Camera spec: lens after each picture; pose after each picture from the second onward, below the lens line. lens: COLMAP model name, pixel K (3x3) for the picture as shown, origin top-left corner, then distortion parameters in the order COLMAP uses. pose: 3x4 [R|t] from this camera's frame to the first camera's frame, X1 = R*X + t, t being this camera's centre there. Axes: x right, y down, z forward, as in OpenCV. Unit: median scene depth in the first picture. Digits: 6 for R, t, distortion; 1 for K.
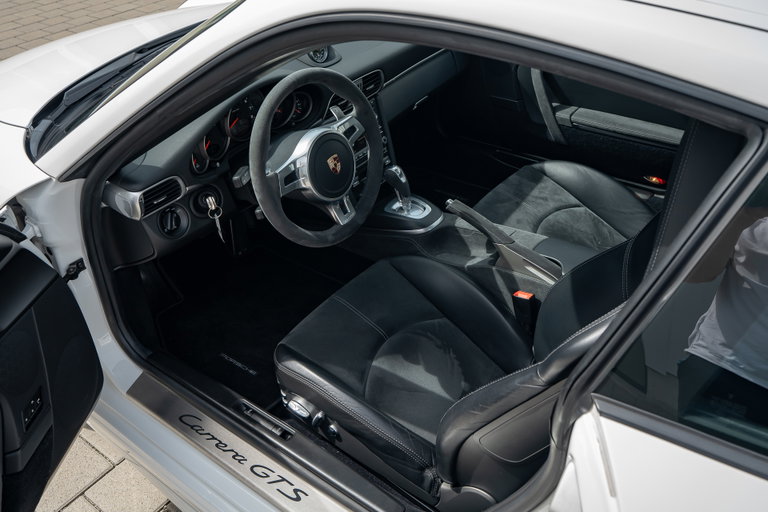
lens RADIAL K [[752.1, 0, 384.0], [0, 752.1, 256.0], [0, 0, 1]] dist [0.001724, 0.013853]
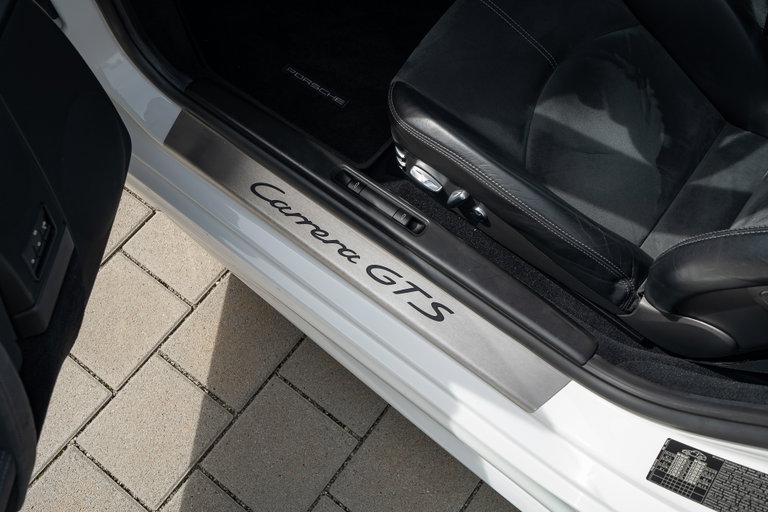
lens RADIAL K [[728.9, 0, 384.0], [0, 728.9, 256.0], [0, 0, 1]] dist [0.056186, 0.018724]
pose [[0.999529, -0.004056, 0.030423, -0.168266], [-0.012886, 0.844184, 0.535898, -0.092697], [-0.027856, -0.536038, 0.843734, 0.389923]]
